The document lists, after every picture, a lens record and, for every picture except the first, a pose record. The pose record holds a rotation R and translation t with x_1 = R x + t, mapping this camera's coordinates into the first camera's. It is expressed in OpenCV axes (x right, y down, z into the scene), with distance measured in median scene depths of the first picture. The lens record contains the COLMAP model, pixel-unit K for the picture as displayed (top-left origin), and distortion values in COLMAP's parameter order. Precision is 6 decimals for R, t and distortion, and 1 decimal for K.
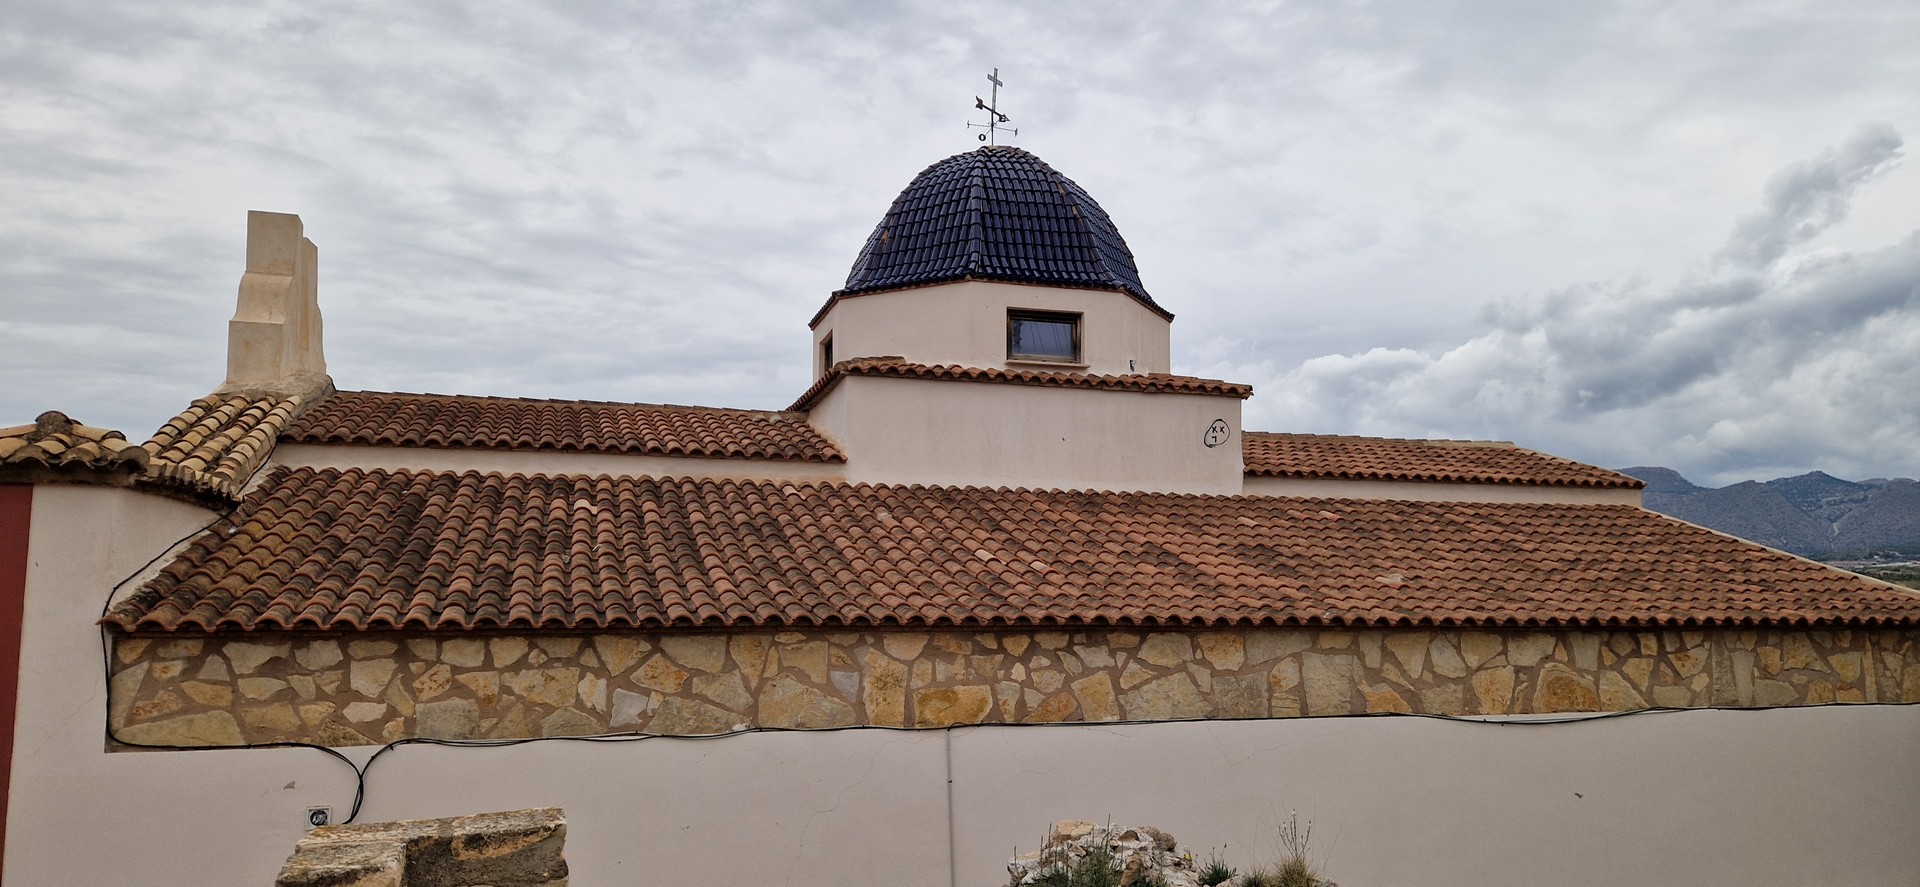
lens RADIAL K [[1264.8, 0, 964.1], [0, 1264.8, 438.0], [0, 0, 1]] dist [0.089143, -0.082402]
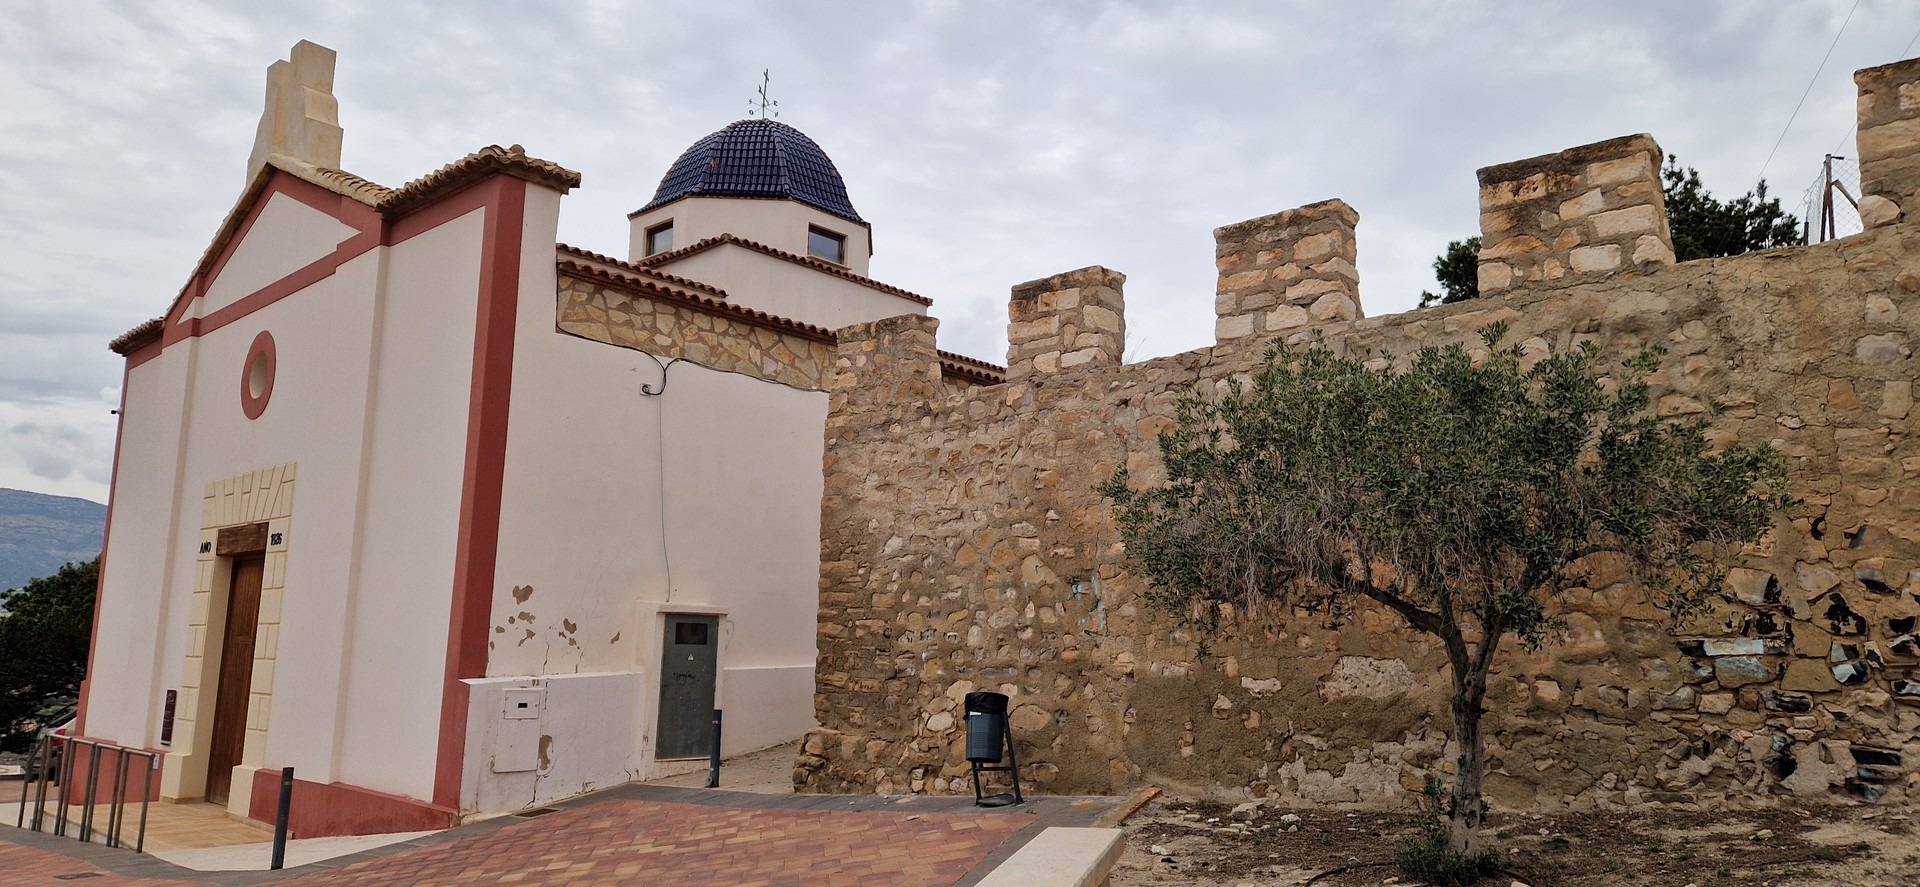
lens RADIAL K [[1264.8, 0, 964.1], [0, 1264.8, 438.0], [0, 0, 1]] dist [0.089143, -0.082402]
pose [[0.859627, 0.102020, 0.500634, -0.977069], [-0.084222, 0.994752, -0.058096, 0.414747], [-0.503933, 0.007776, 0.863708, -0.796049]]
